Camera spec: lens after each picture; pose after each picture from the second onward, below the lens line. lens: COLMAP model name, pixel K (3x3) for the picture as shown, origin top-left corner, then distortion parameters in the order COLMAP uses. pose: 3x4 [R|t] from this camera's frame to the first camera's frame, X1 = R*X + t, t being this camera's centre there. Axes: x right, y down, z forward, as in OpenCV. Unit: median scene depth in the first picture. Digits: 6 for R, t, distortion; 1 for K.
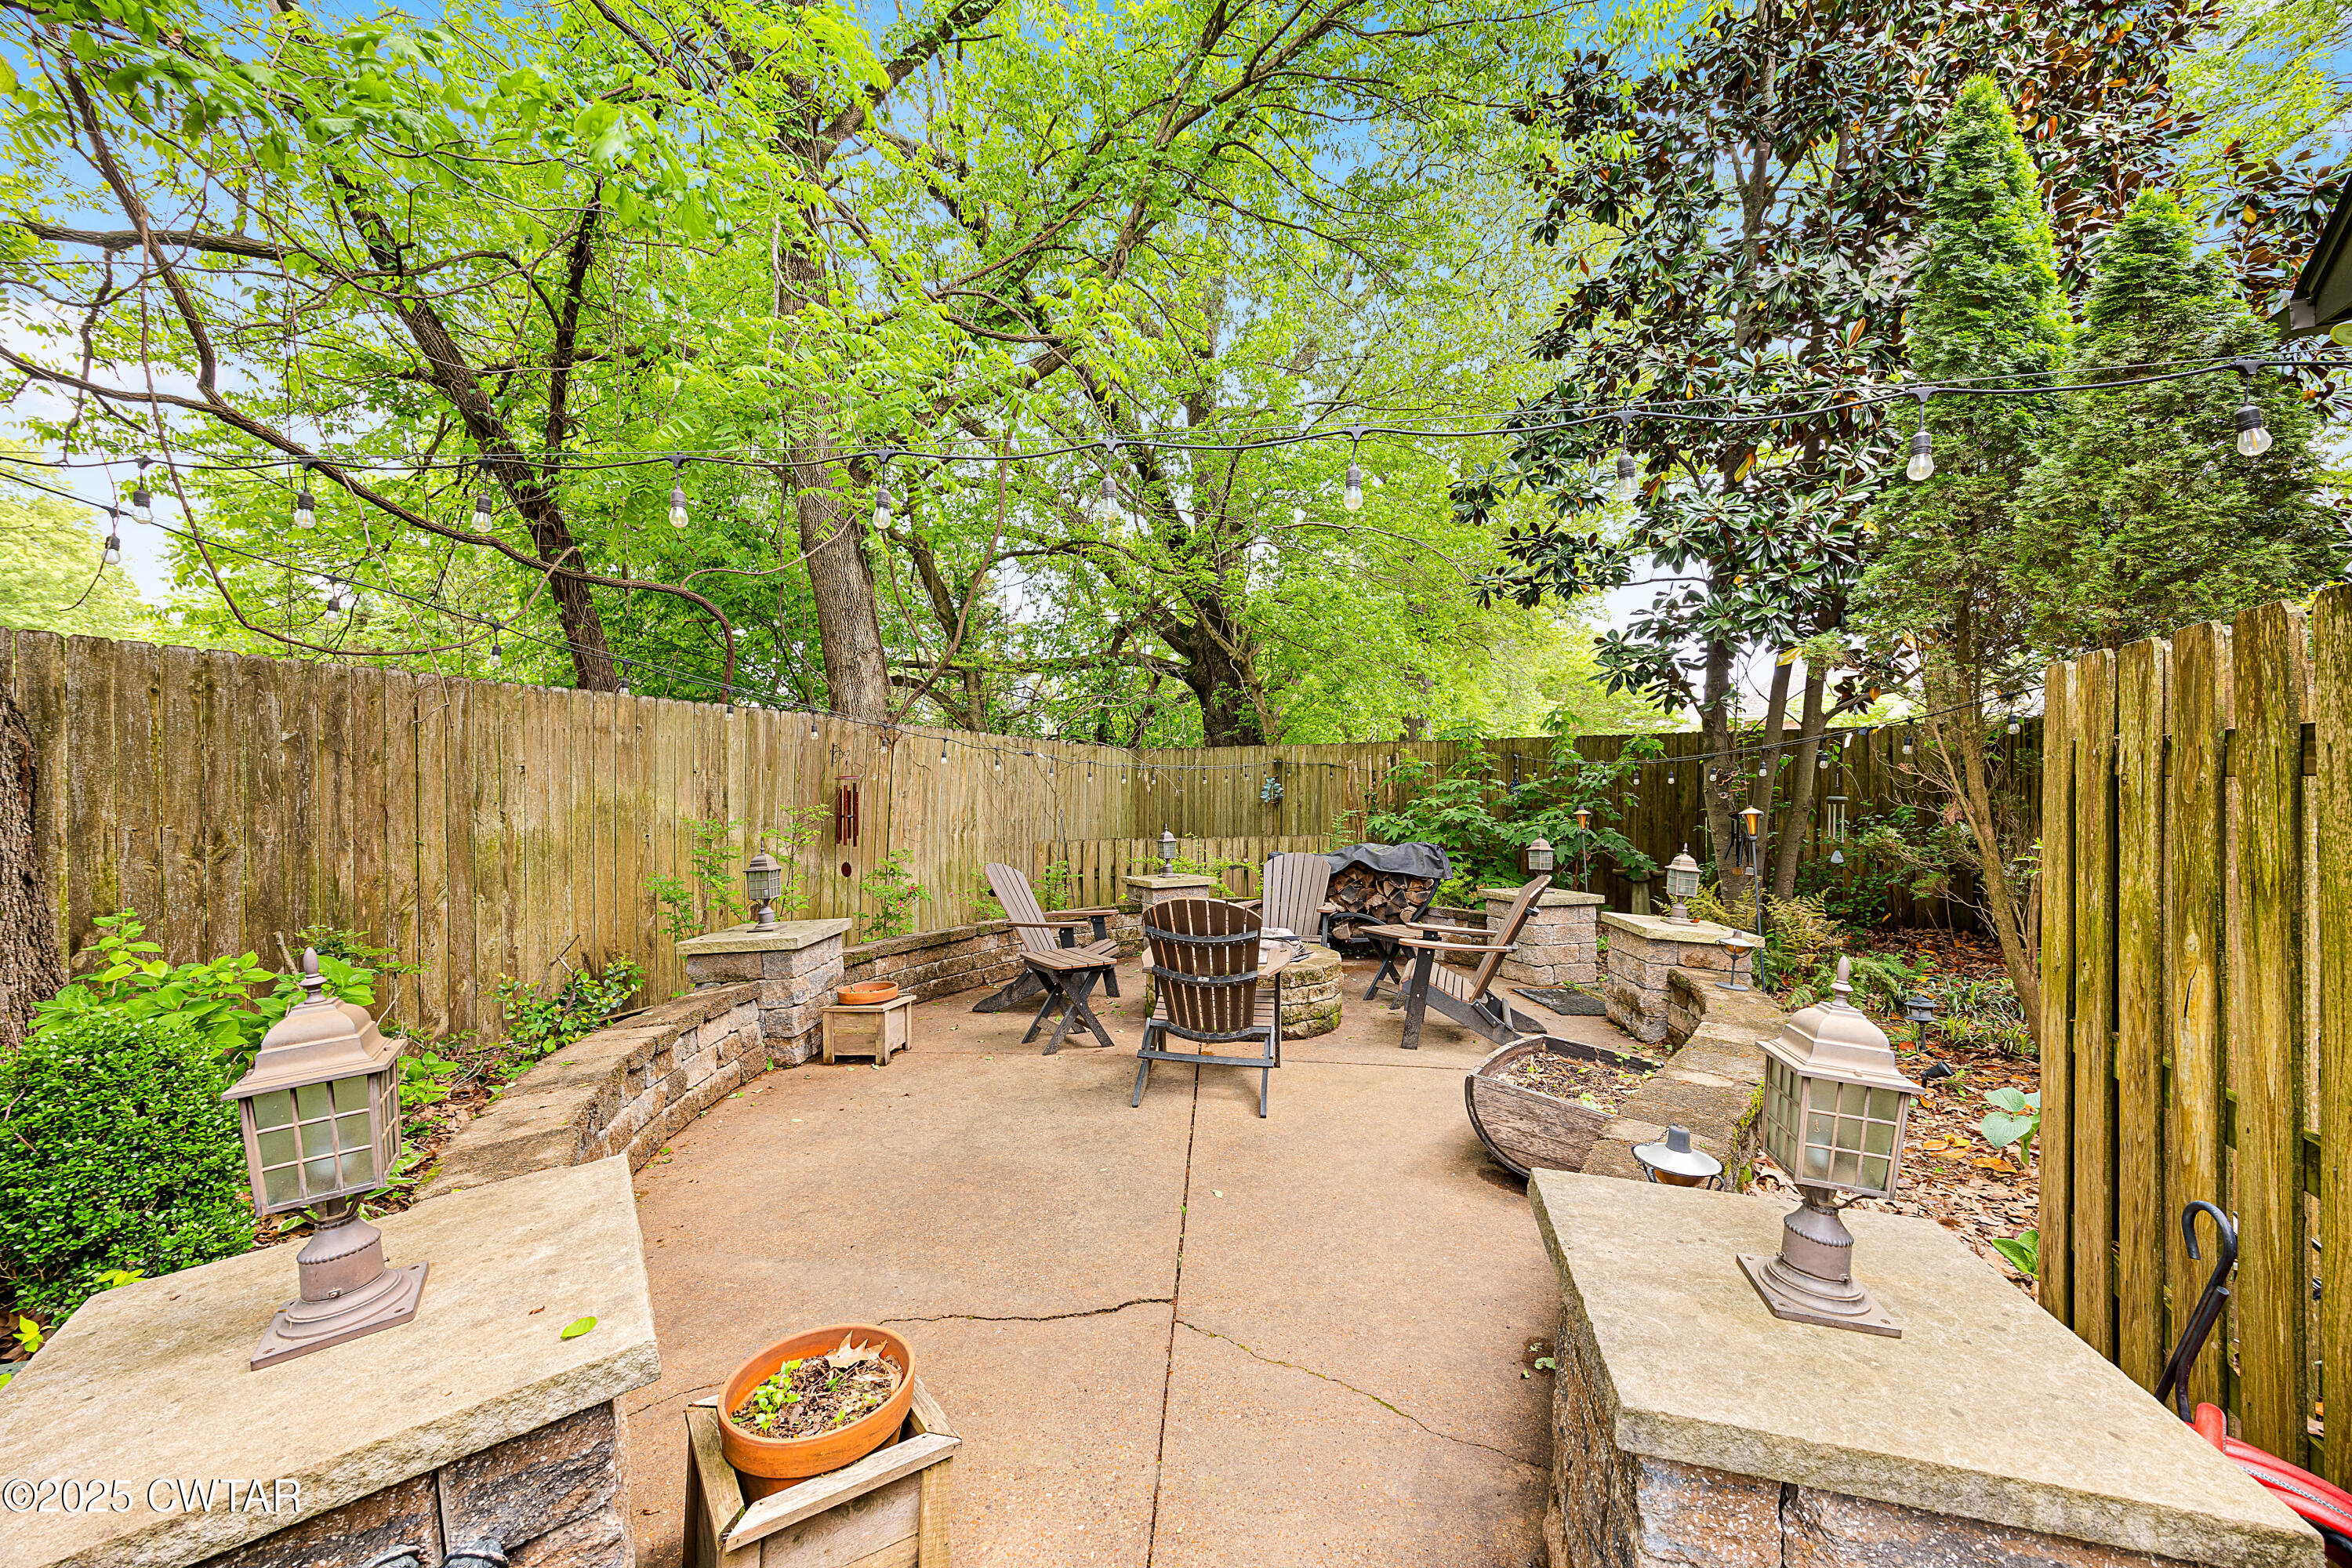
lens RADIAL K [[896.3, 0, 1182.2], [0, 896.3, 782.5], [0, 0, 1]] dist [-0.004611, -0.000096]
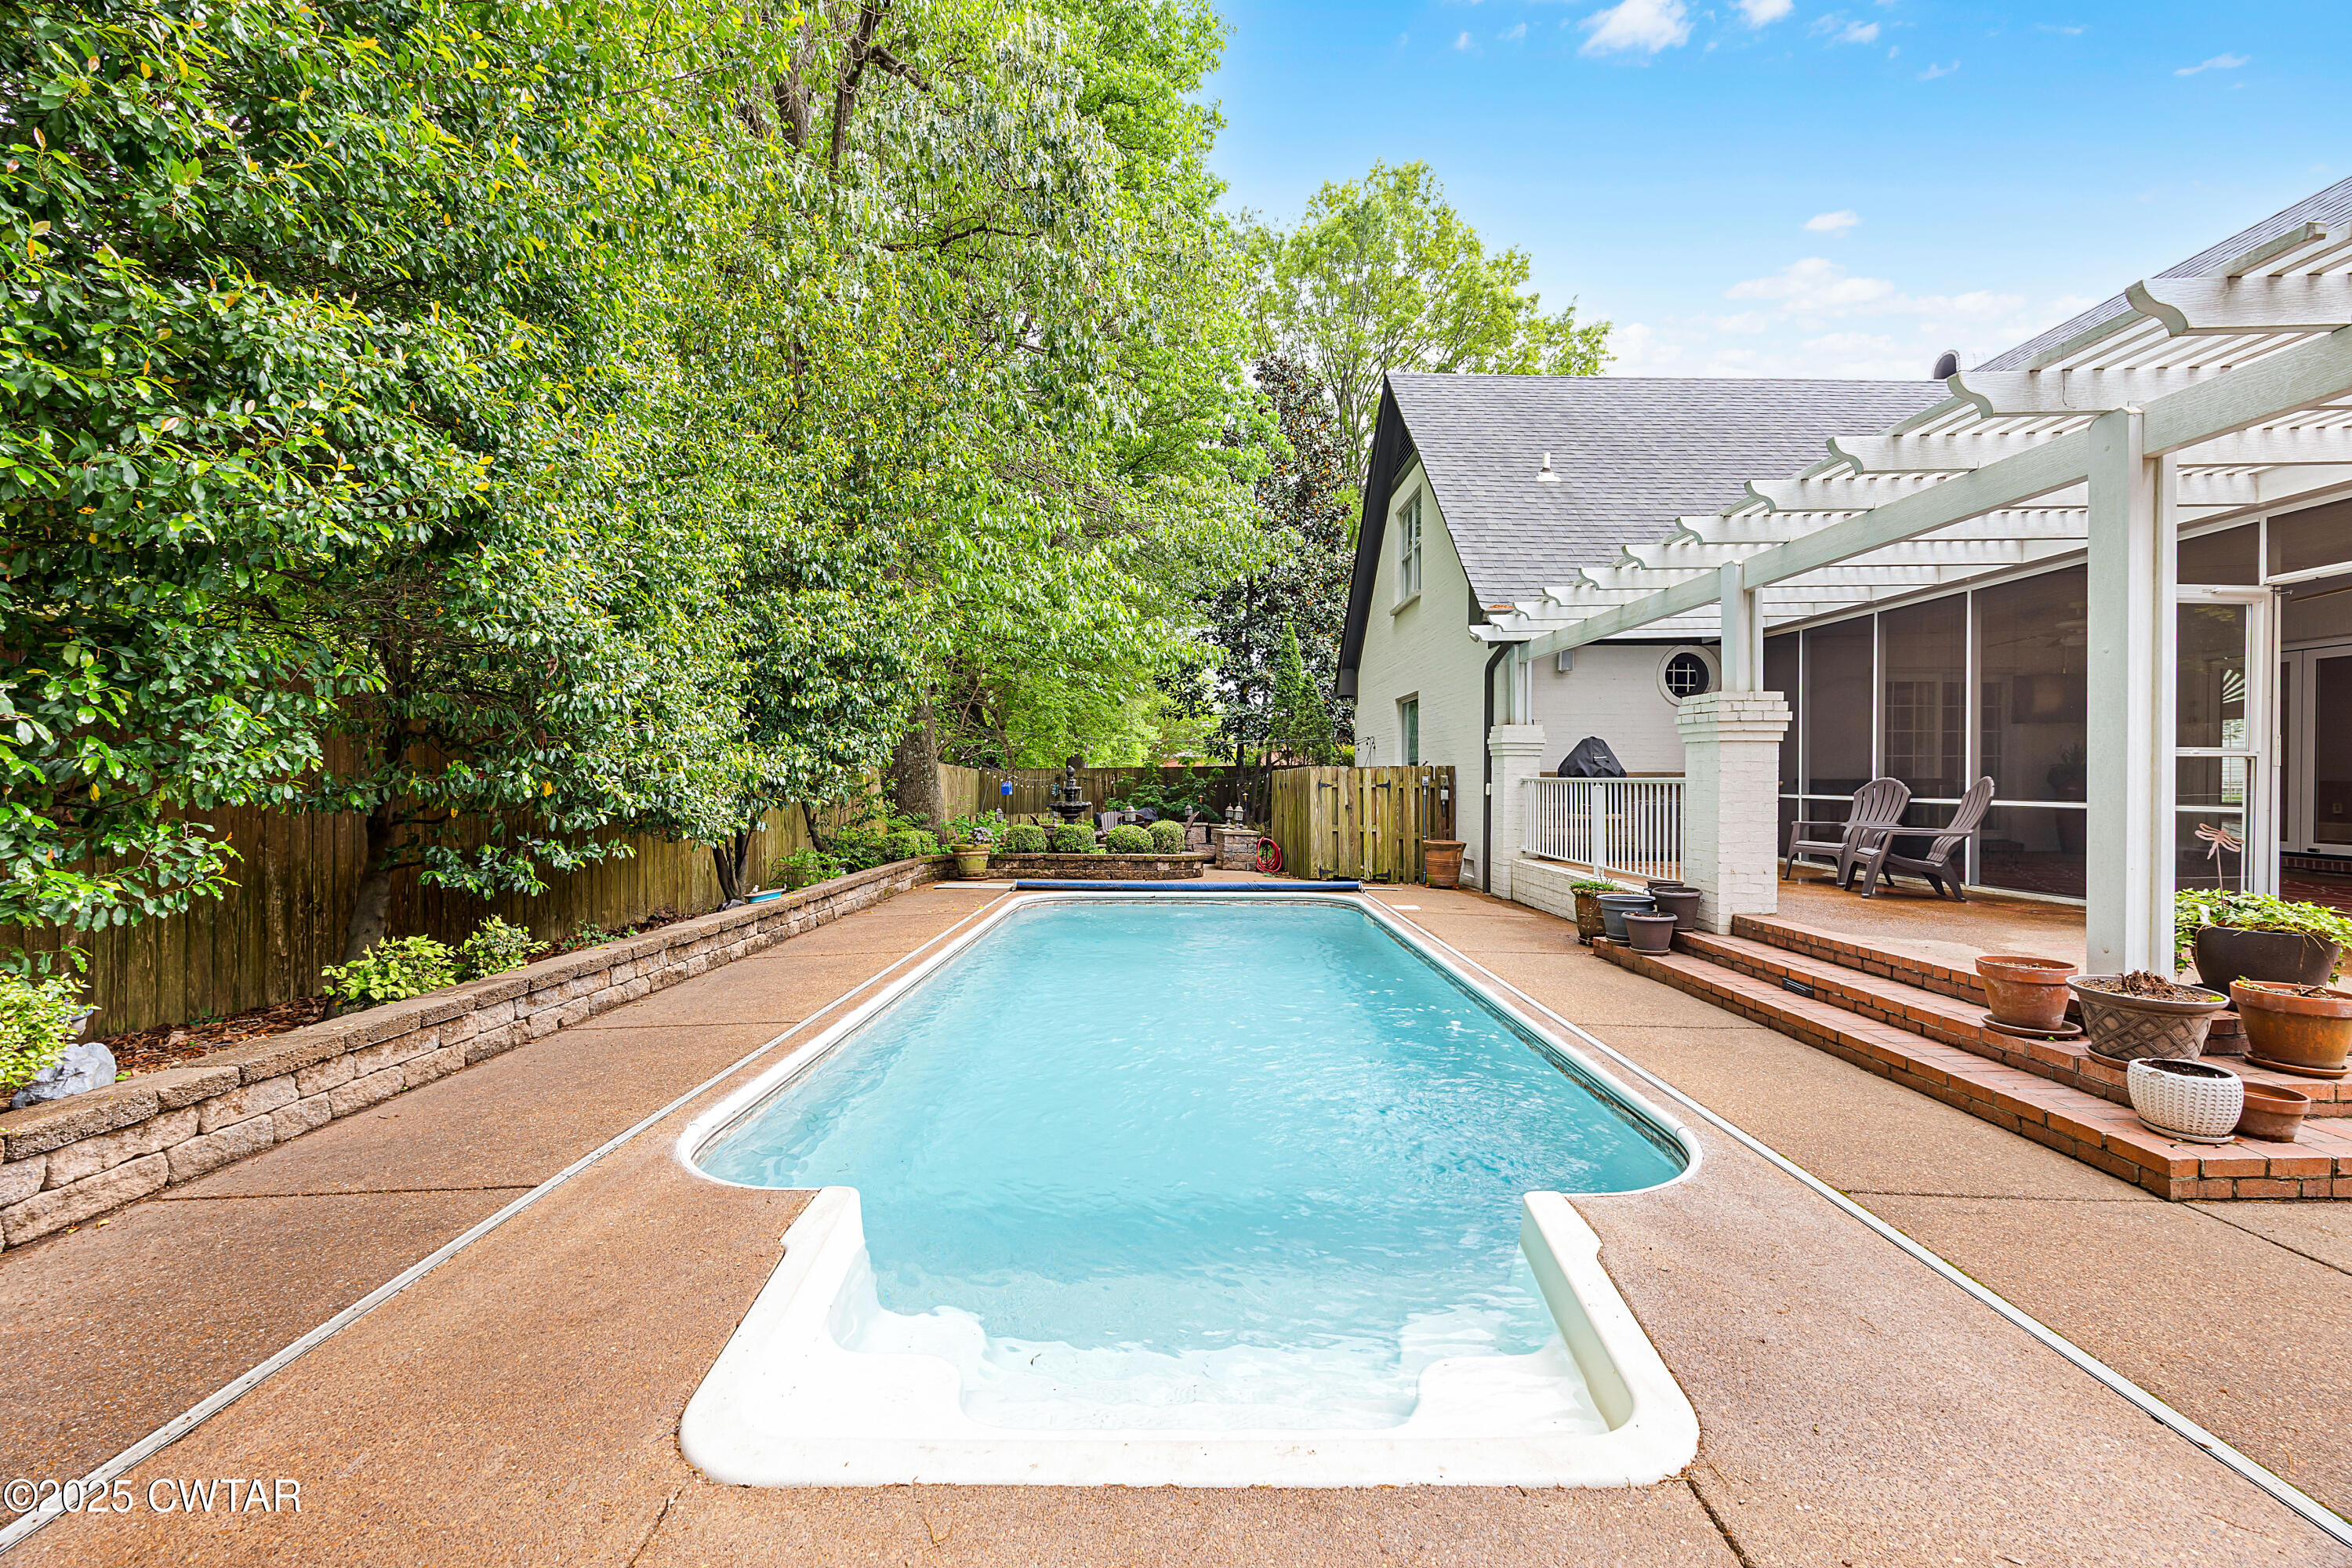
lens RADIAL K [[896.3, 0, 1182.2], [0, 896.3, 782.5], [0, 0, 1]] dist [-0.004611, -0.000096]
pose [[0.903675, -0.000842, 0.428218, -1.144681], [0.002607, 0.999990, -0.003536, -0.003288], [-0.428211, 0.004312, 0.903668, -2.163150]]
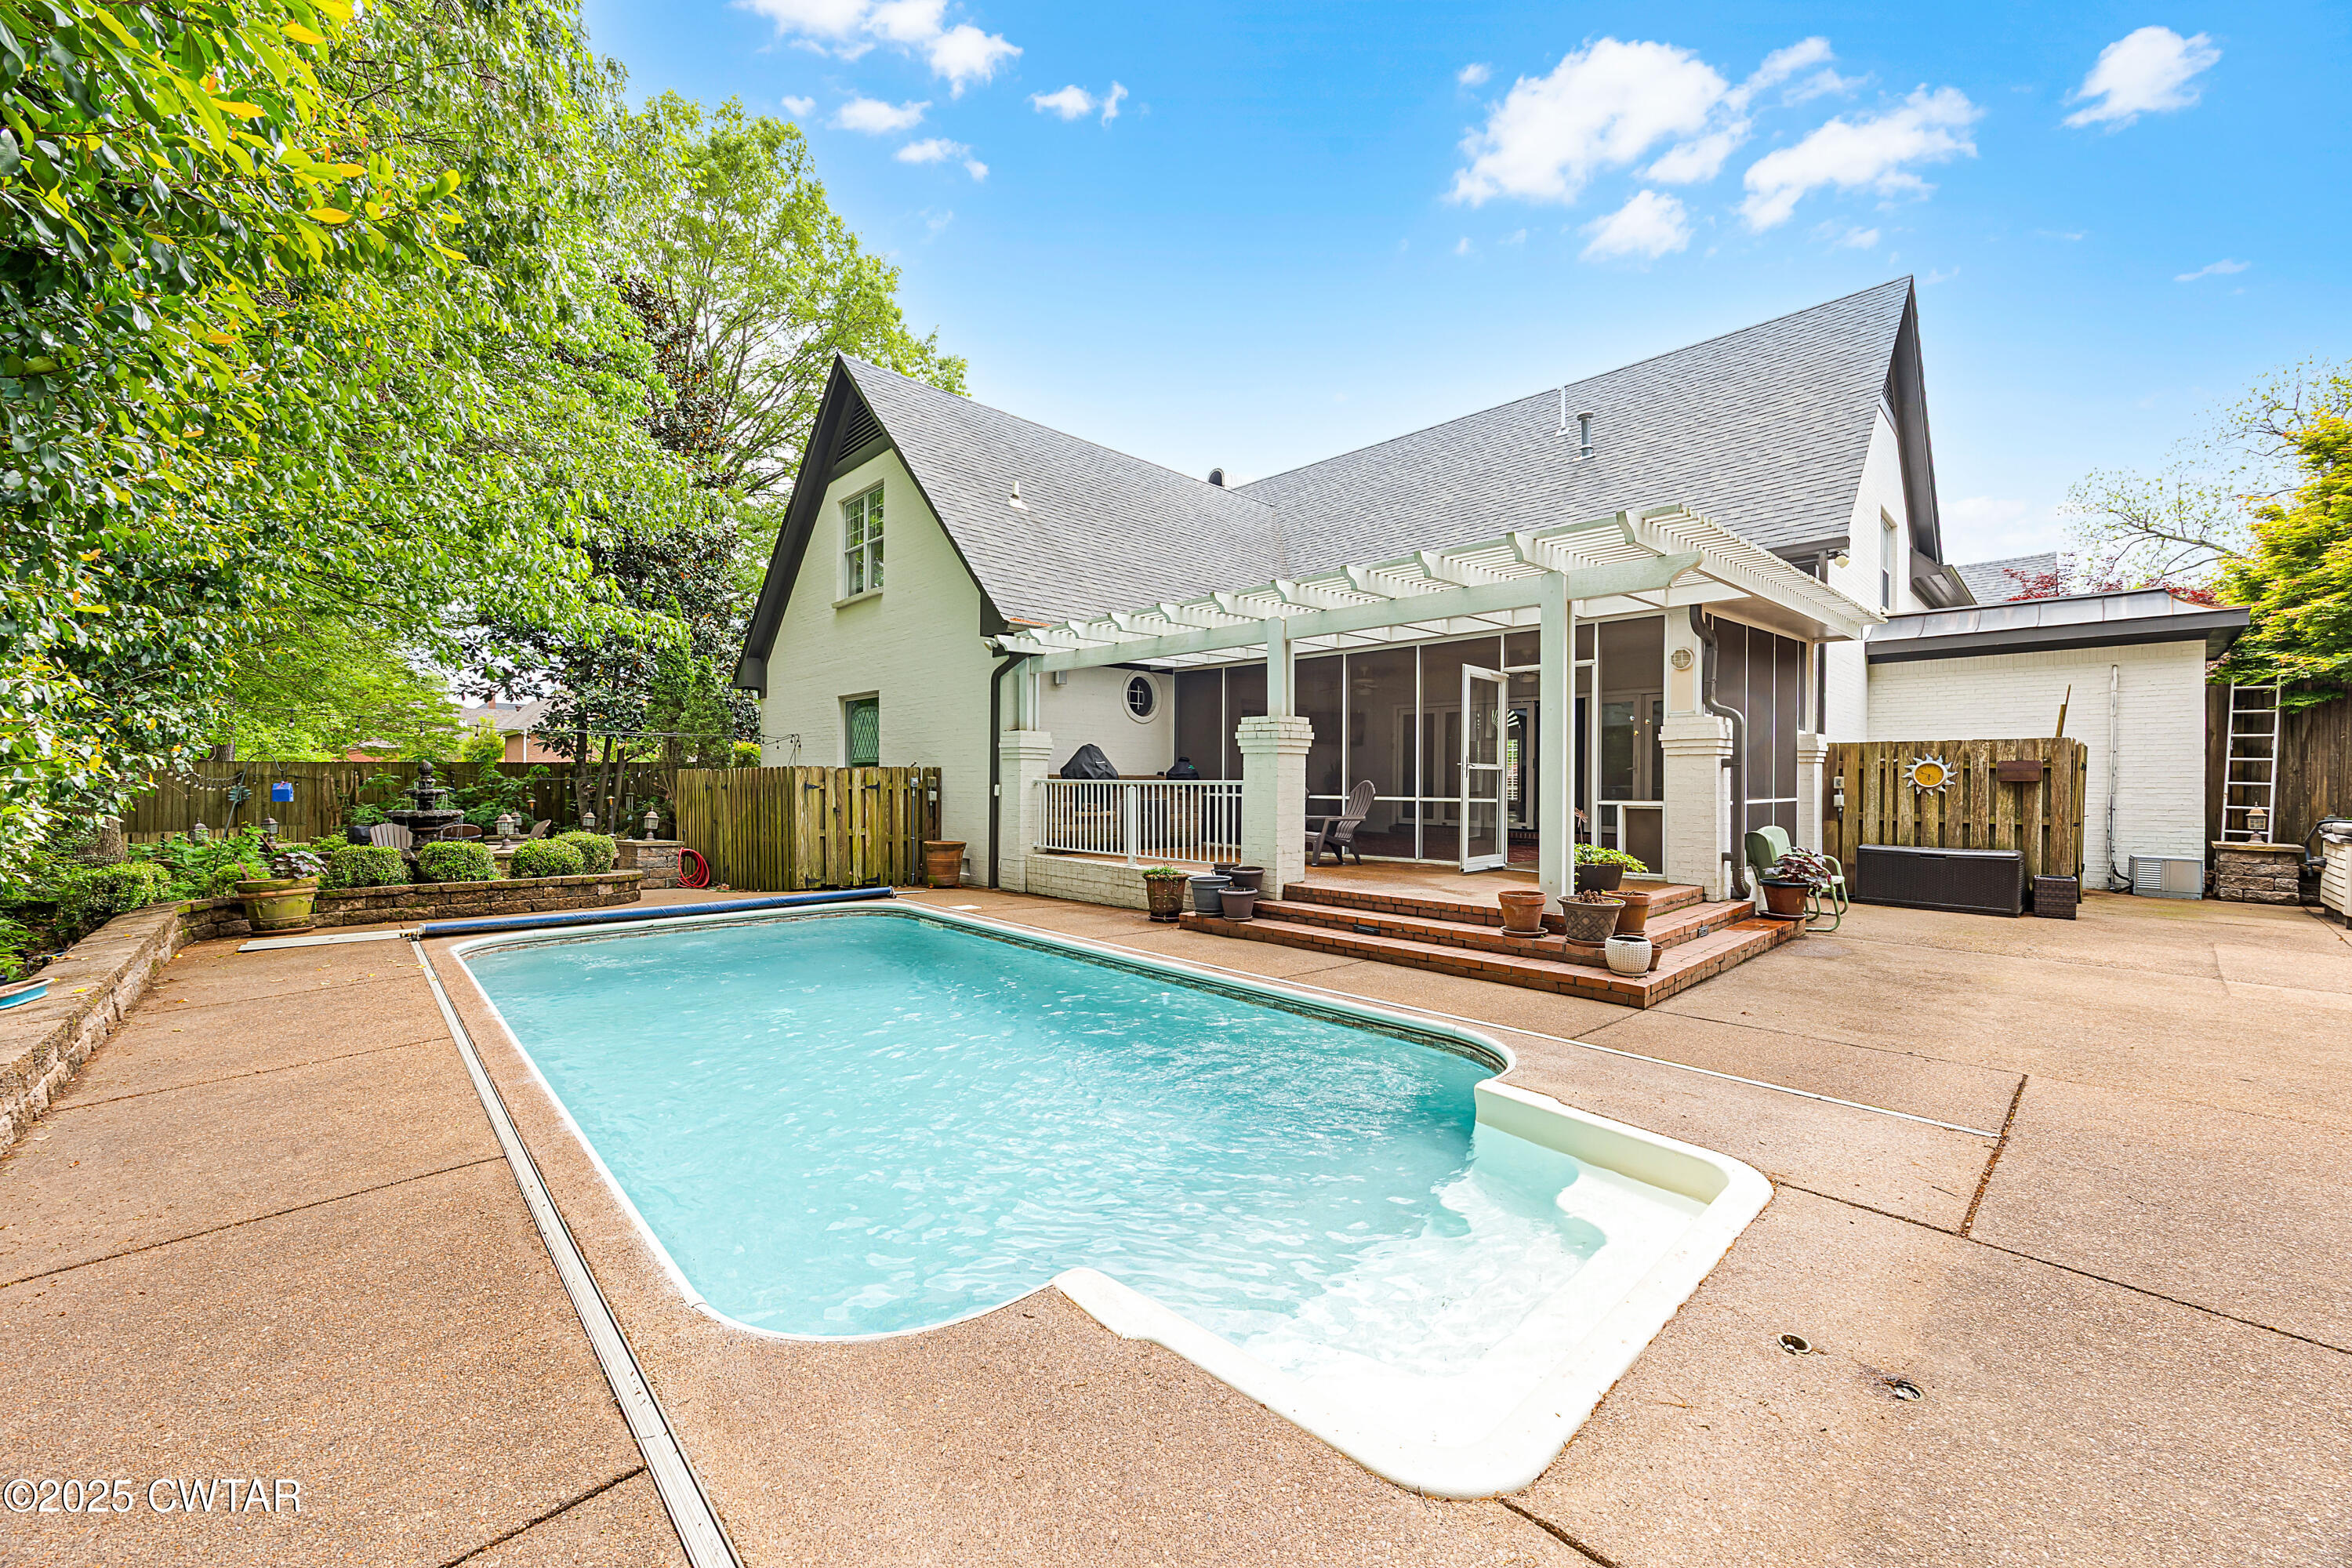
lens RADIAL K [[896.3, 0, 1182.2], [0, 896.3, 782.5], [0, 0, 1]] dist [-0.004611, -0.000096]
pose [[0.349687, 0.000189, 0.936867, -1.479113], [0.003574, 0.999992, -0.001535, -0.006795], [-0.936860, 0.003885, 0.349684, -1.821516]]
